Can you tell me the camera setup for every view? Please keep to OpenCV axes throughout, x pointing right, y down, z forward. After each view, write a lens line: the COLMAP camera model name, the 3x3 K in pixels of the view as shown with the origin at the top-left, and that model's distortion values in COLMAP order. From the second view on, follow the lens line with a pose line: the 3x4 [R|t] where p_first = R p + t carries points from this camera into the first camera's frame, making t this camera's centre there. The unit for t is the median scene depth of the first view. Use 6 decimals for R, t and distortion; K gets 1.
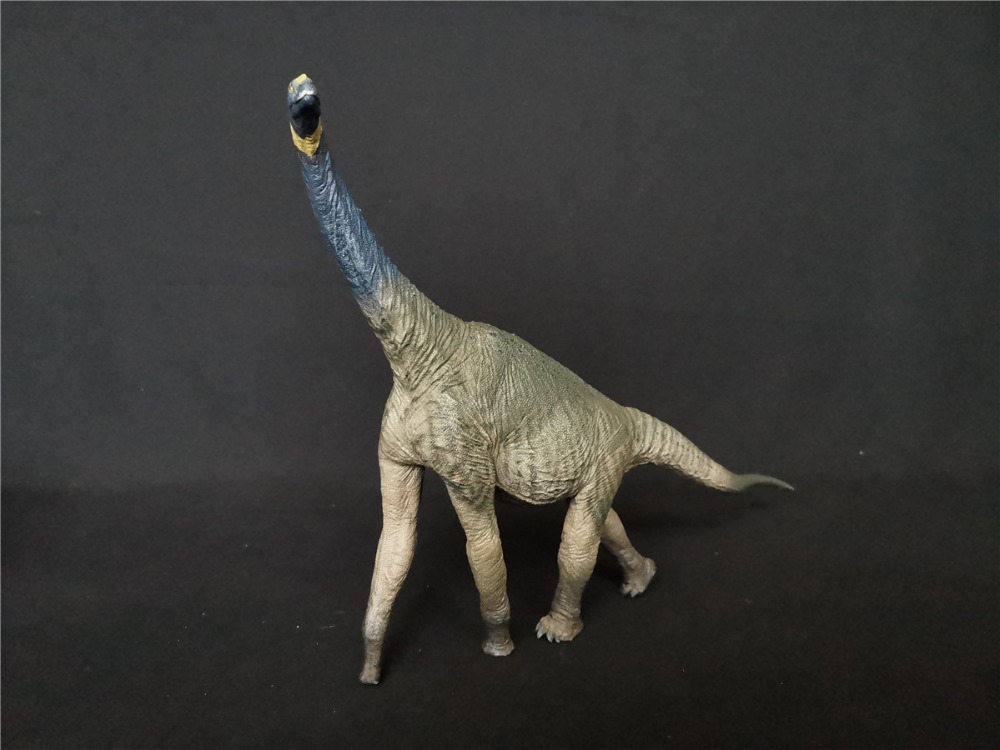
lens RADIAL K [[804.0, 0, 499.6], [0, 804.0, 374.1], [0, 0, 1]] dist [0.042317, -0.092828]
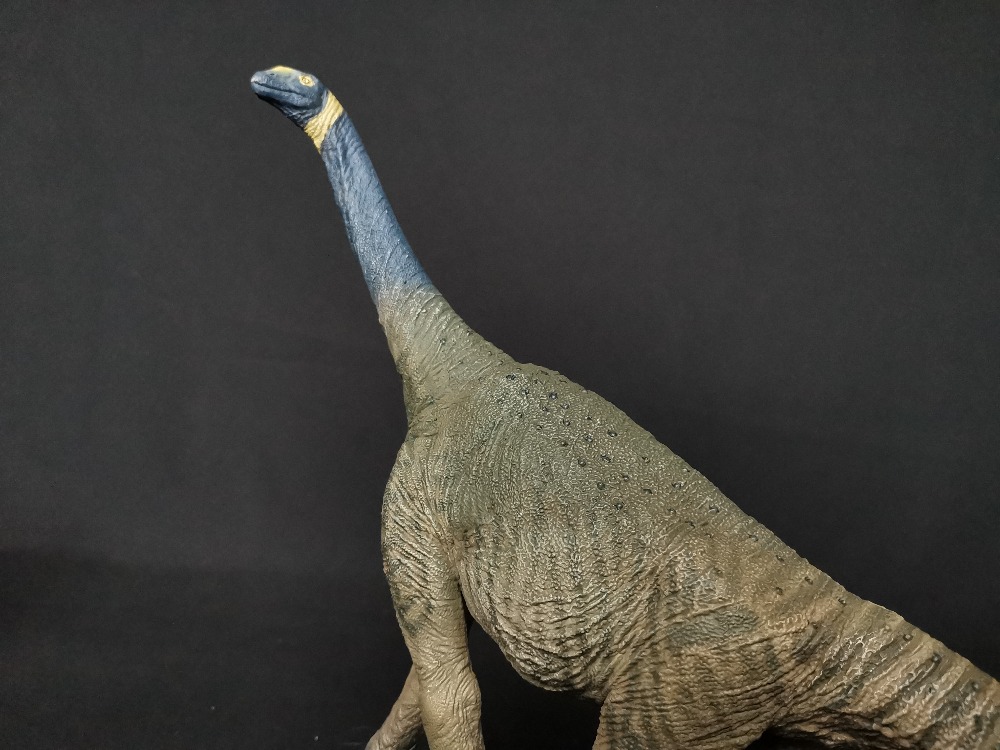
lens RADIAL K [[804.0, 0, 495.3], [0, 804.0, 368.4], [0, 0, 1]] dist [0.042317, -0.092828]
pose [[0.383944, 0.008271, -0.923319, 0.580391], [-0.229779, 0.969359, -0.086865, 0.003015], [0.894309, 0.245510, 0.374080, 0.736038]]
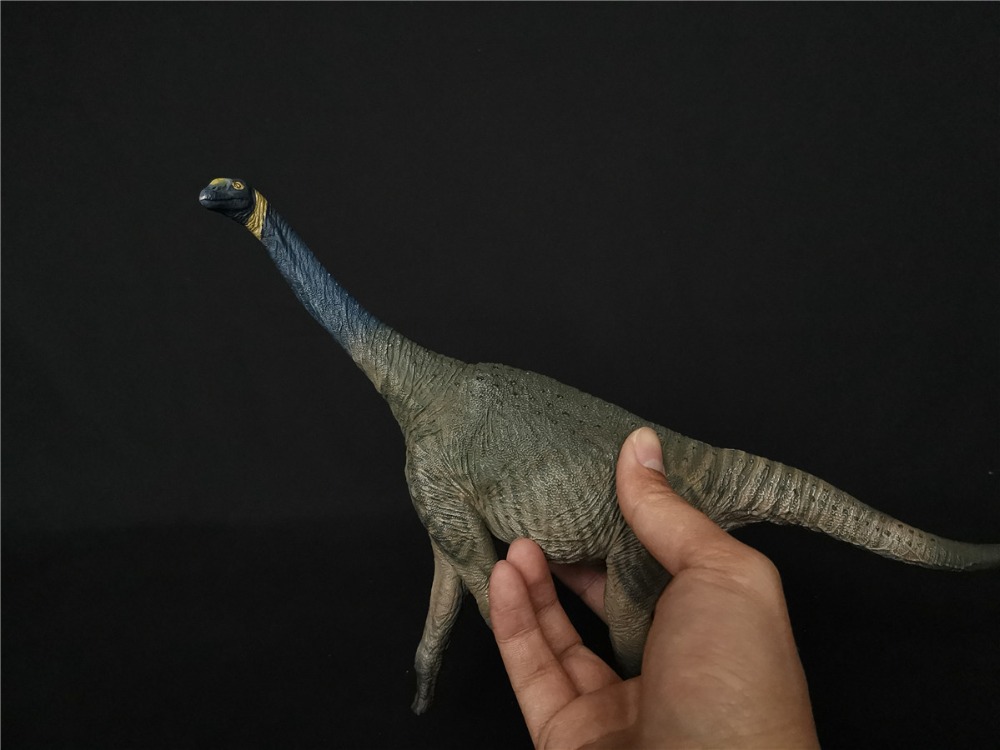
lens RADIAL K [[804.0, 0, 492.0], [0, 804.0, 364.1], [0, 0, 1]] dist [0.042317, -0.092828]
pose [[0.719629, -0.035034, -0.693474, 0.646949], [0.054530, 0.998493, 0.006143, -0.070304], [0.692214, -0.042236, 0.720456, 0.329490]]
